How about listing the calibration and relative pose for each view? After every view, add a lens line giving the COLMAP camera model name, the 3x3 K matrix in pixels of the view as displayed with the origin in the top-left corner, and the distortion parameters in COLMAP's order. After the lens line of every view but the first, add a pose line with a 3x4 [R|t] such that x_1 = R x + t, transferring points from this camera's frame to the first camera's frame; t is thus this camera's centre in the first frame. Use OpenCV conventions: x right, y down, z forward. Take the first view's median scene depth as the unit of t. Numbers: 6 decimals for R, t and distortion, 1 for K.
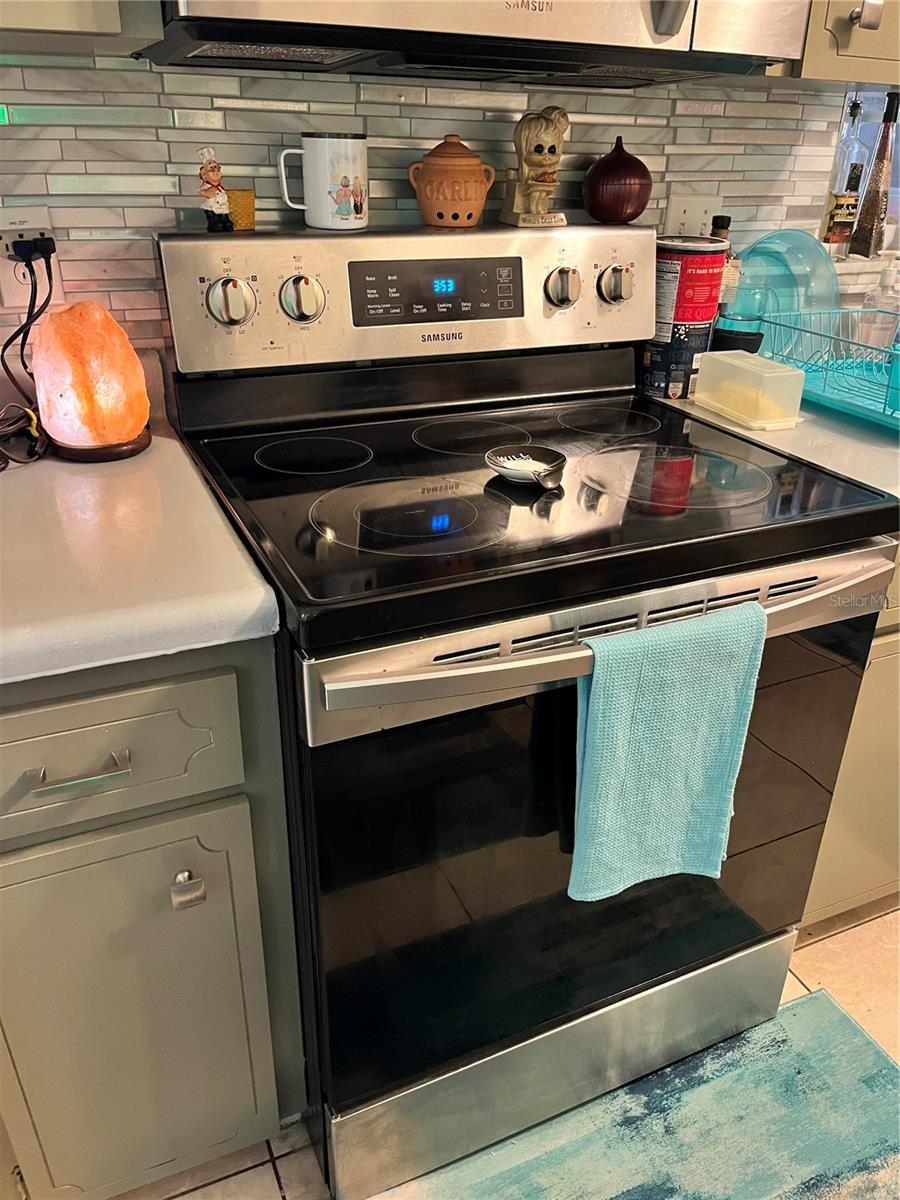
lens RADIAL K [[906.1, 0, 470.2], [0, 906.1, 605.3], [0, 0, 1]] dist [0.062353, -0.087256]
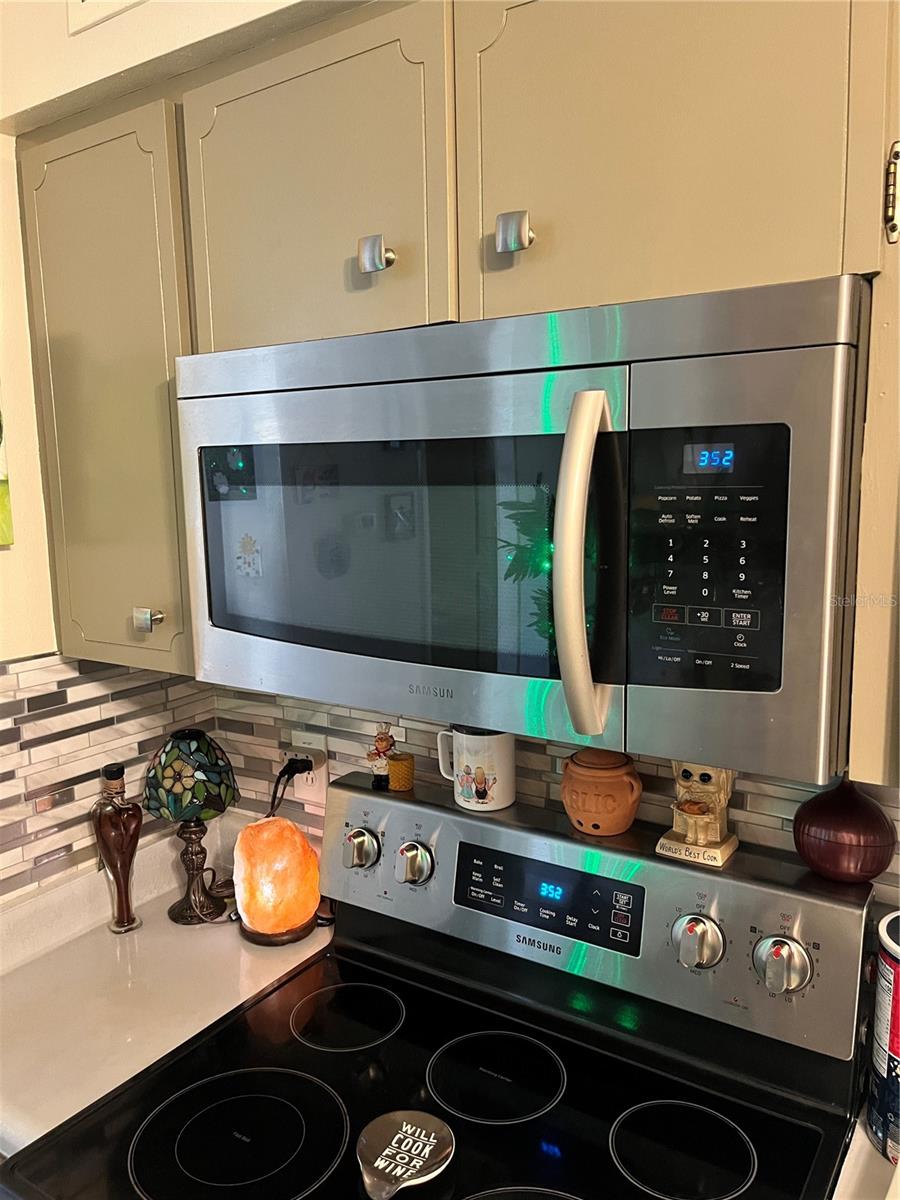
lens RADIAL K [[906.1, 0, 449.9], [0, 906.1, 602.2], [0, 0, 1]] dist [0.062353, -0.087256]
pose [[0.522701, 0.090909, -0.847655, 0.635717], [-0.365465, 0.922195, -0.126458, -0.450468], [0.770207, 0.375888, 0.515256, 0.345036]]
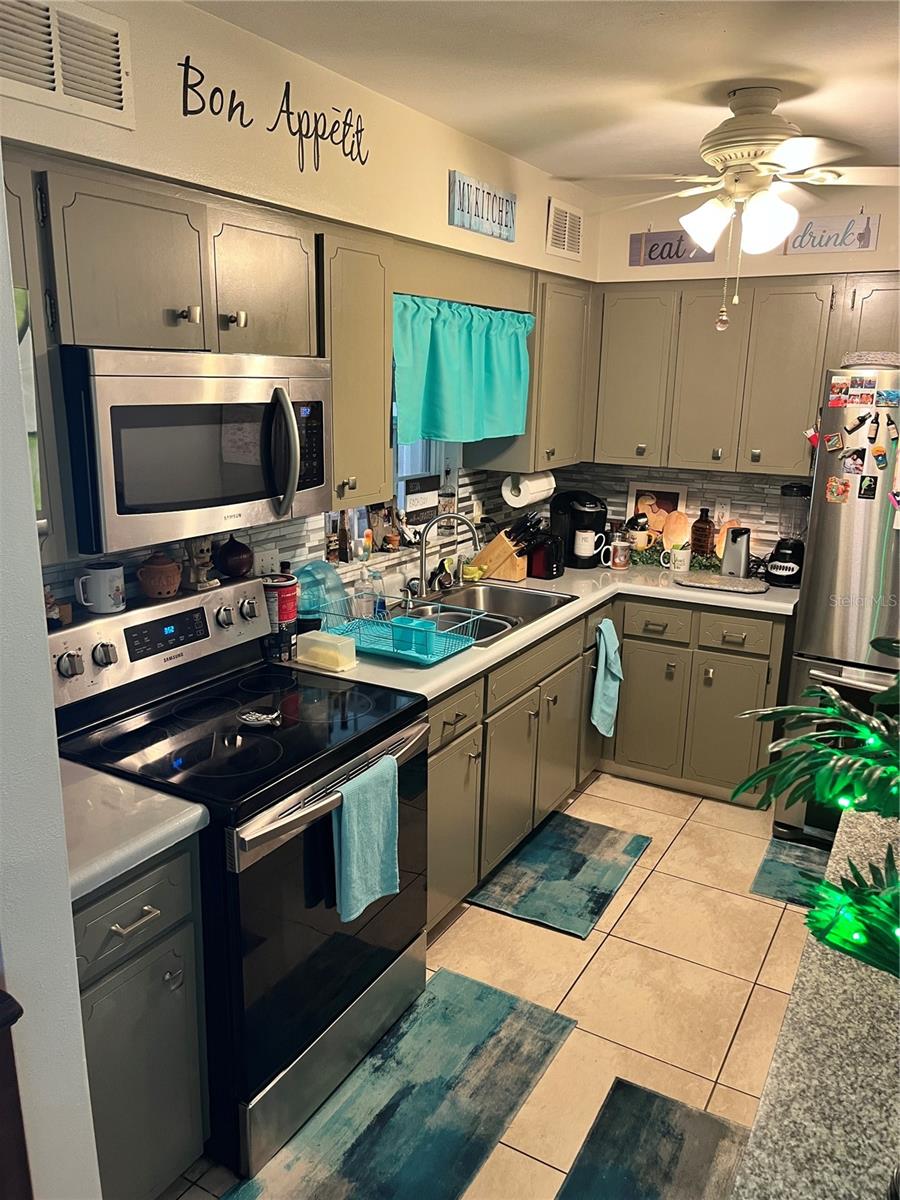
lens RADIAL K [[906.1, 0, 446.1], [0, 906.1, 609.7], [0, 0, 1]] dist [0.062353, -0.087256]
pose [[0.815015, -0.158333, 0.557388, -0.557696], [0.270405, 0.954703, -0.124193, -0.021099], [-0.512476, 0.251940, 0.820911, -0.724937]]
